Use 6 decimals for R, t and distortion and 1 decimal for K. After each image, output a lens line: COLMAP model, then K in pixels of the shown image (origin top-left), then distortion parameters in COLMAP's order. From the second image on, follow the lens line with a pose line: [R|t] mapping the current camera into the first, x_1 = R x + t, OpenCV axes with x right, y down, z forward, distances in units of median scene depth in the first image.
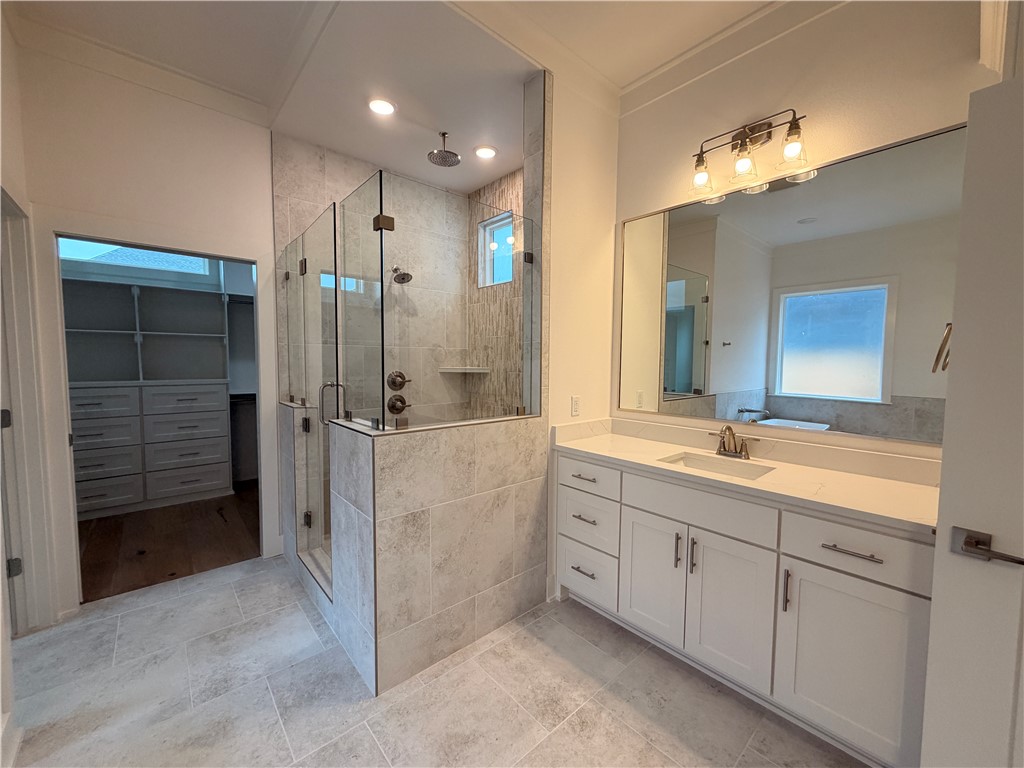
lens RADIAL K [[407.5, 0, 510.3], [0, 407.5, 385.3], [0, 0, 1]] dist [-0.000235, 0.000338]
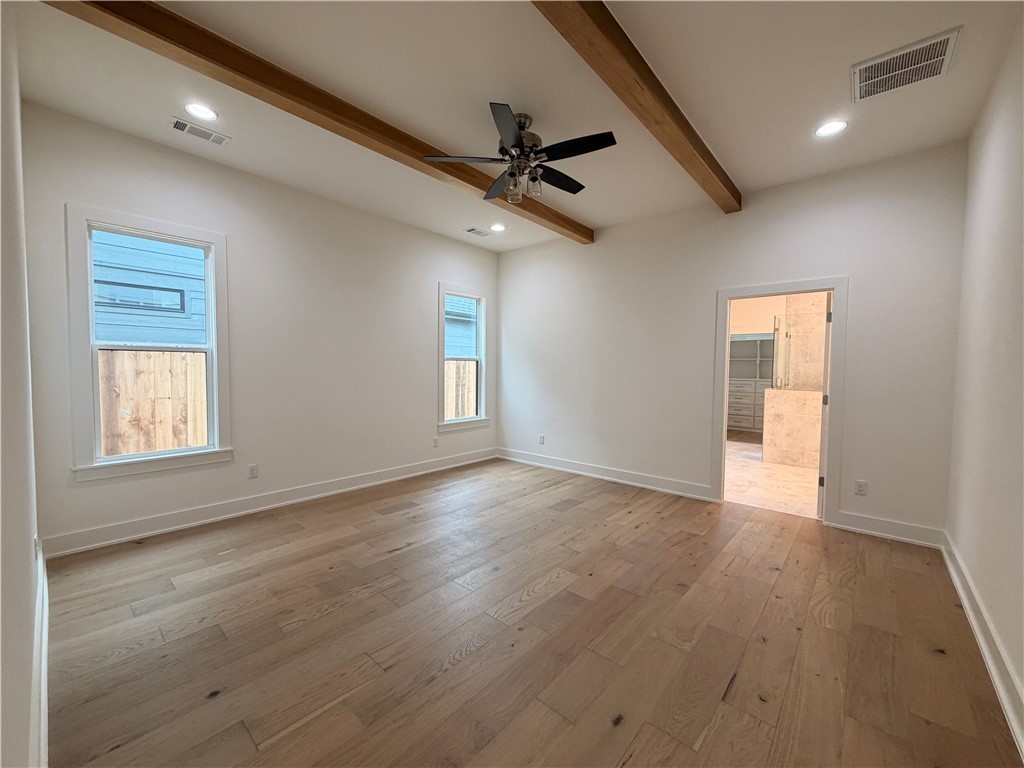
lens RADIAL K [[407.5, 0, 510.3], [0, 407.5, 385.3], [0, 0, 1]] dist [-0.000235, 0.000338]
pose [[0.128492, 0.035176, -0.991087, 2.138836], [-0.074519, 0.996888, 0.025721, 0.119706], [0.988907, 0.070549, 0.130713, -1.249898]]
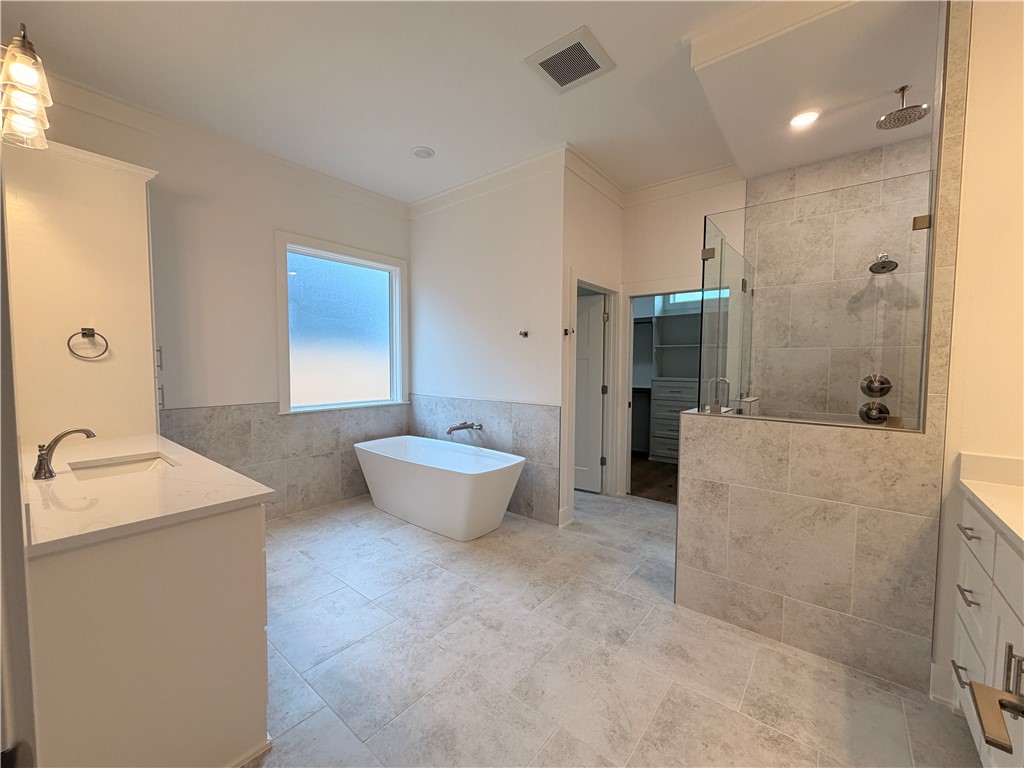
lens RADIAL K [[407.5, 0, 510.3], [0, 407.5, 385.3], [0, 0, 1]] dist [-0.000235, 0.000338]
pose [[0.166870, 0.045960, -0.984907, 0.660386], [-0.068516, 0.997039, 0.034918, 0.015385], [0.983595, 0.061656, 0.169525, 0.130400]]
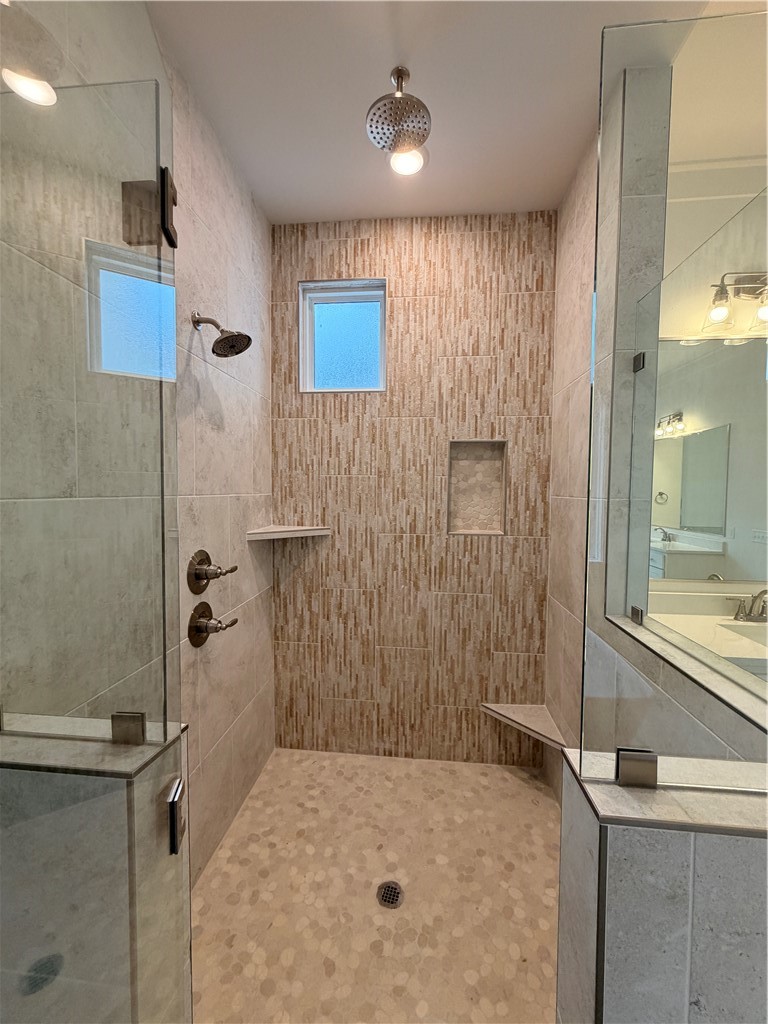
lens RADIAL K [[407.5, 0, 384.0], [0, 407.5, 512.0], [0, 0, 1]] dist [-0.000235, 0.000338]
pose [[0.736738, -0.036833, 0.675175, -0.638124], [0.041029, 0.999111, 0.009735, -0.107898], [-0.674933, 0.020530, 0.737594, 0.791276]]
